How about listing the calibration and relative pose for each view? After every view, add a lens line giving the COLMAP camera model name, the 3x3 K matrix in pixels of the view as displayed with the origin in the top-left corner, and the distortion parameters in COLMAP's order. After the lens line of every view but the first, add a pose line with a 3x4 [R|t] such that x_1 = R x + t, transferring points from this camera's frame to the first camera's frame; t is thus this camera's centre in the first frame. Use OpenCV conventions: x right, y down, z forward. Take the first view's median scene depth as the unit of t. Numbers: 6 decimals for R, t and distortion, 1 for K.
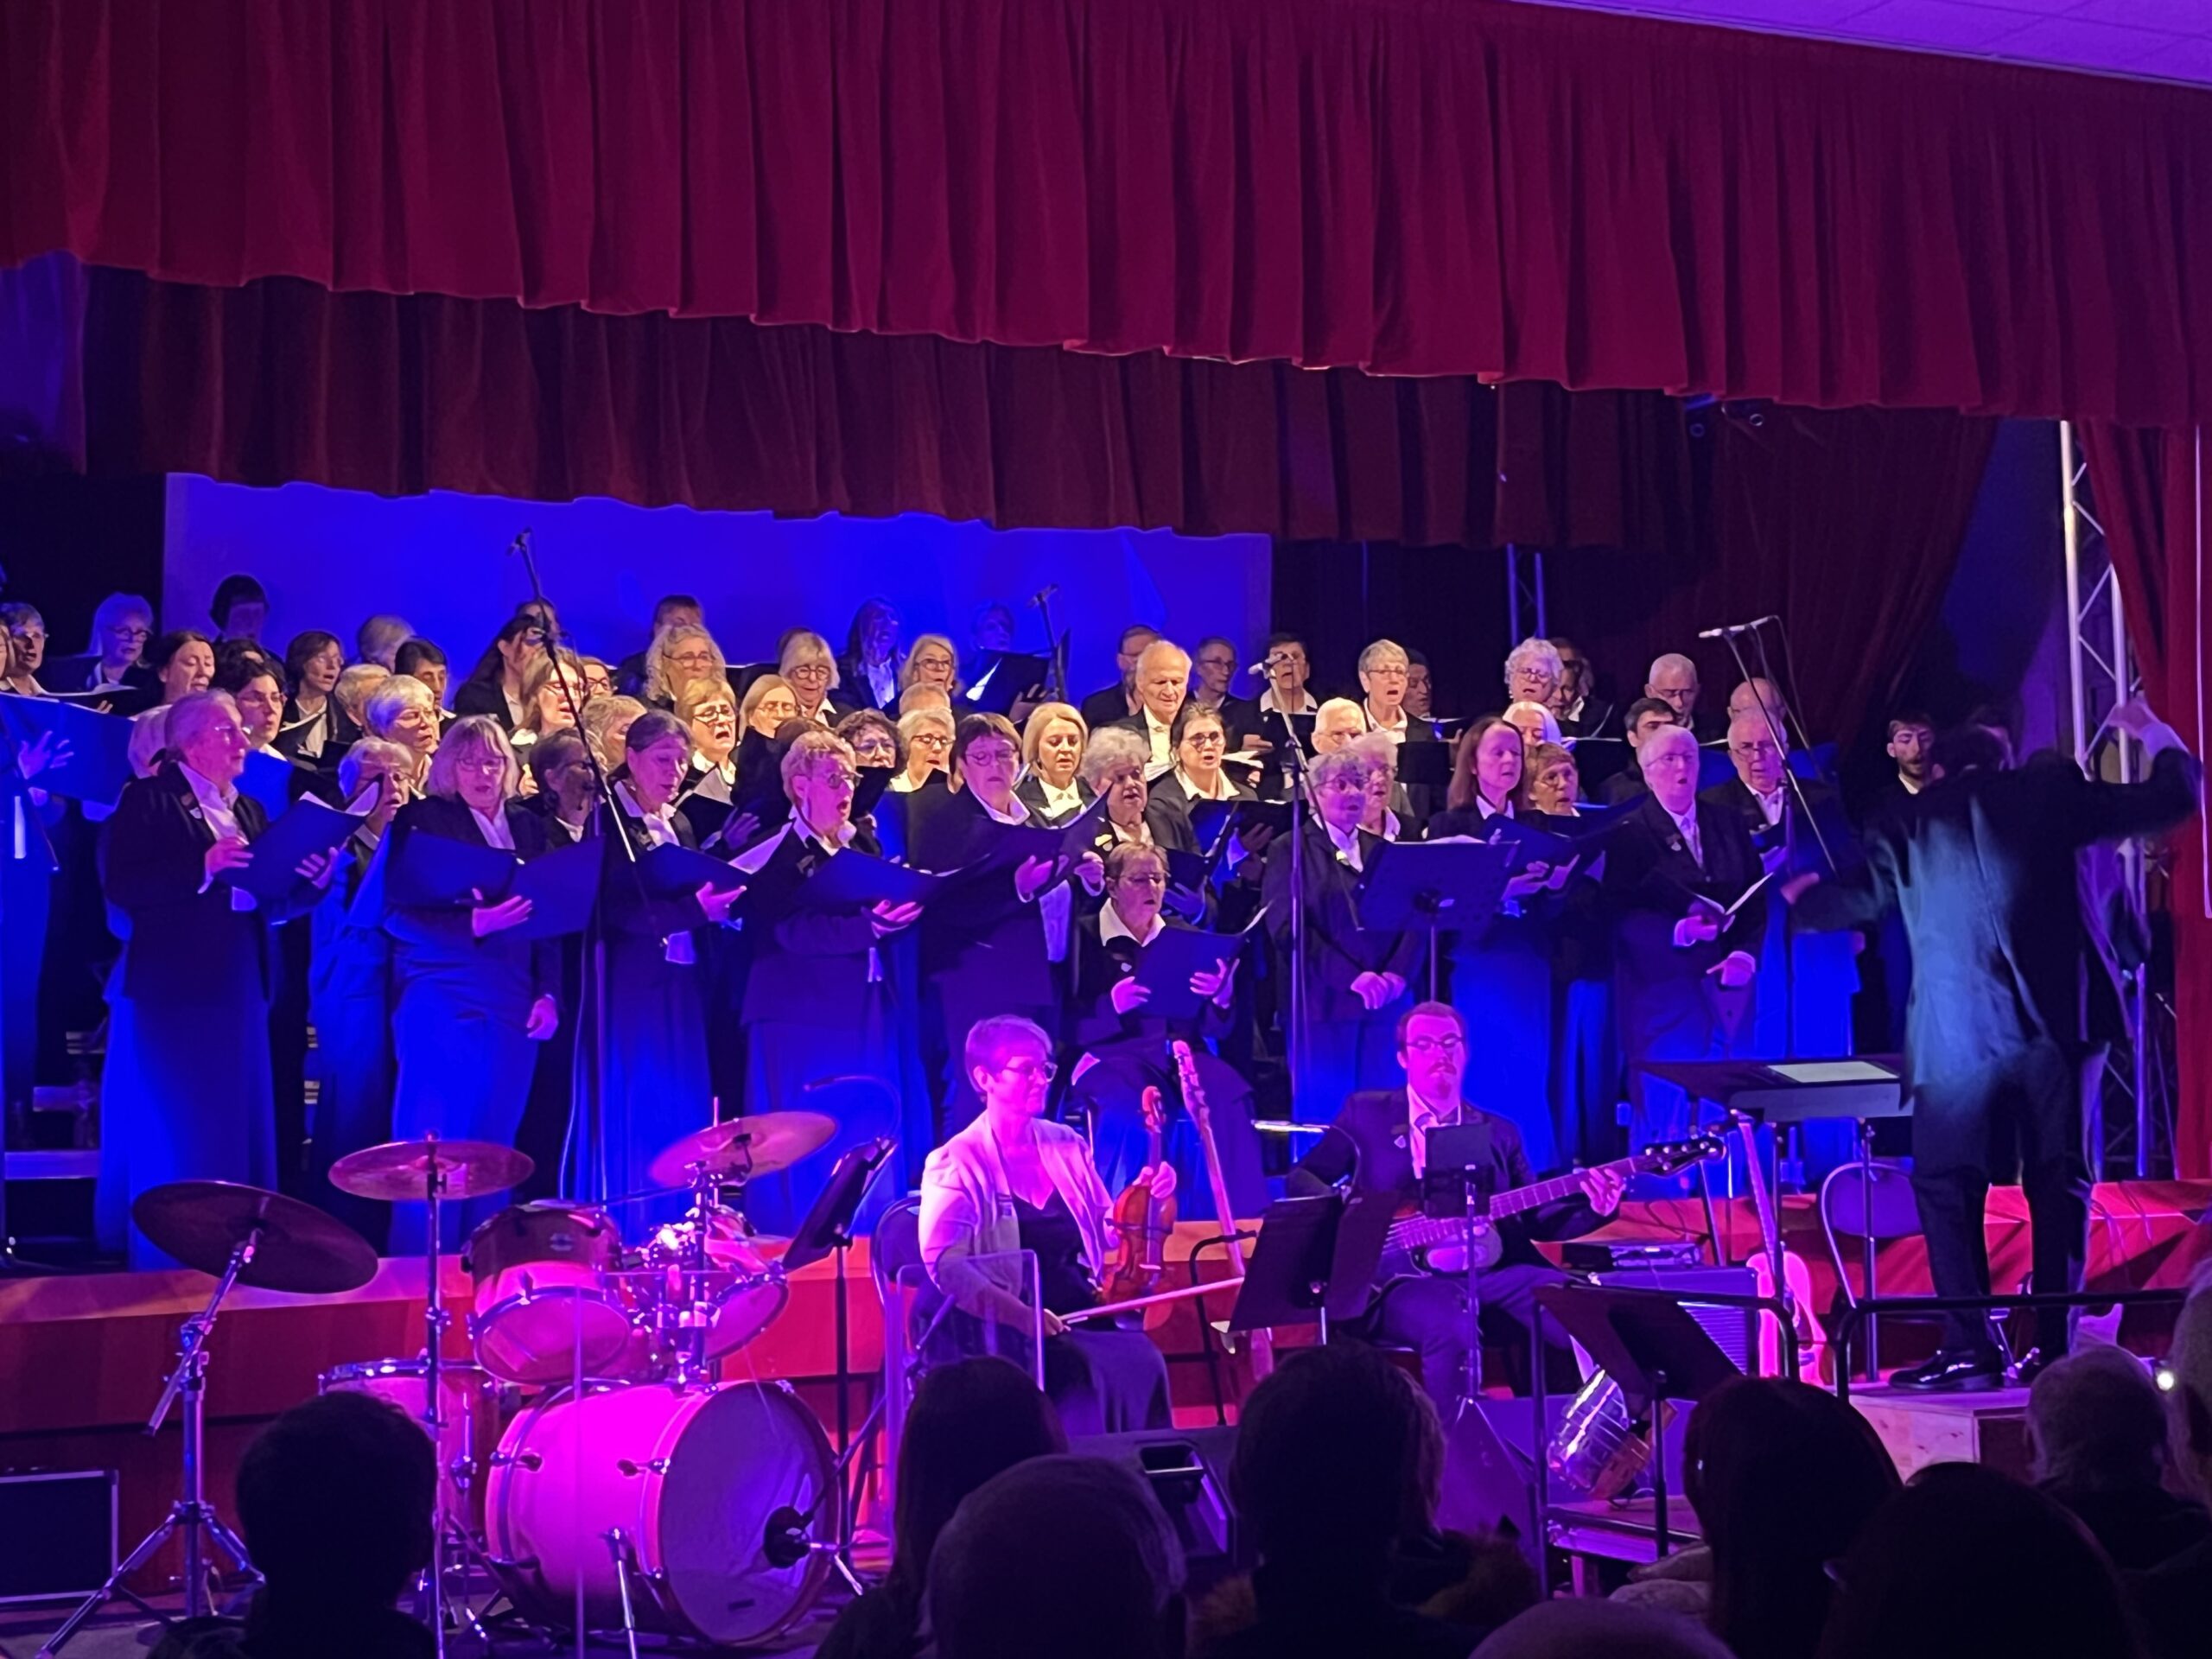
lens RADIAL K [[3506.4, 0, 1106.0], [0, 3506.4, 829.5], [0, 0, 1]] dist [0.097303, -0.259160]
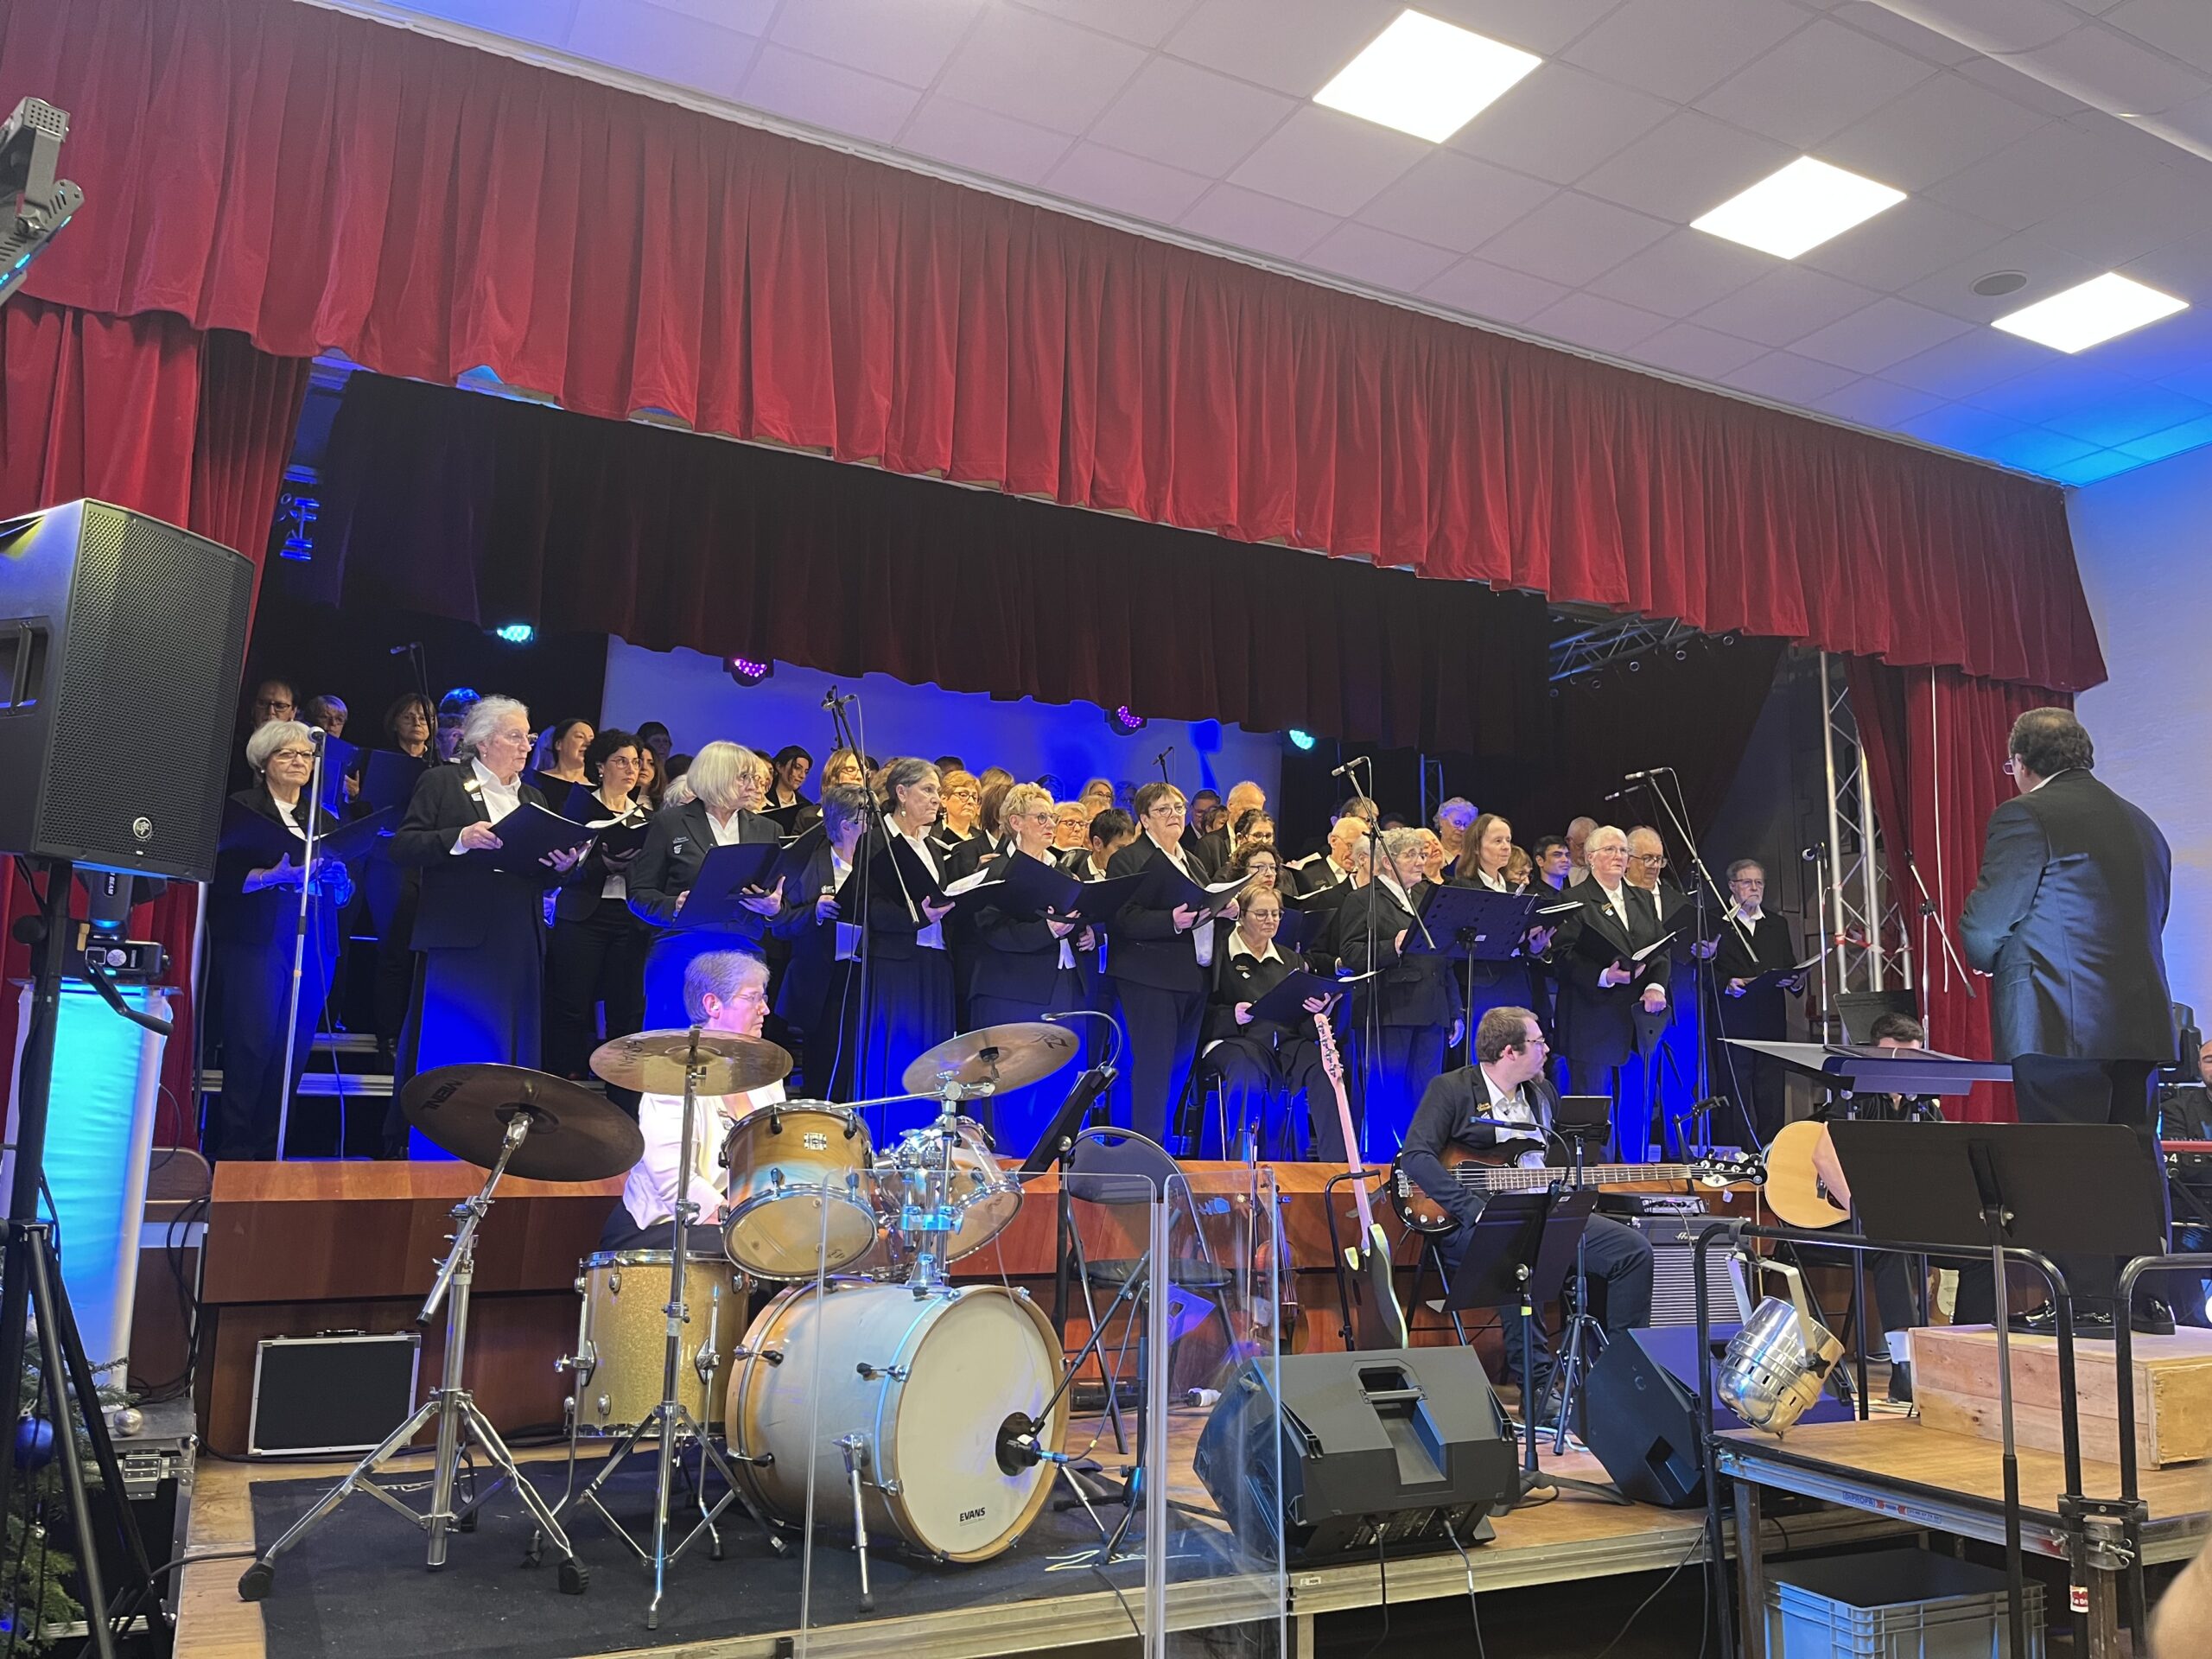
lens RADIAL K [[1683.3, 0, 1107.4], [0, 1683.3, 839.7], [0, 0, 1]] dist [0.061293, -0.077682]
pose [[0.999131, 0.041545, -0.003294, -0.063436], [-0.041673, 0.995209, -0.088446, 0.061976], [-0.000396, 0.088506, 0.996076, 0.444941]]
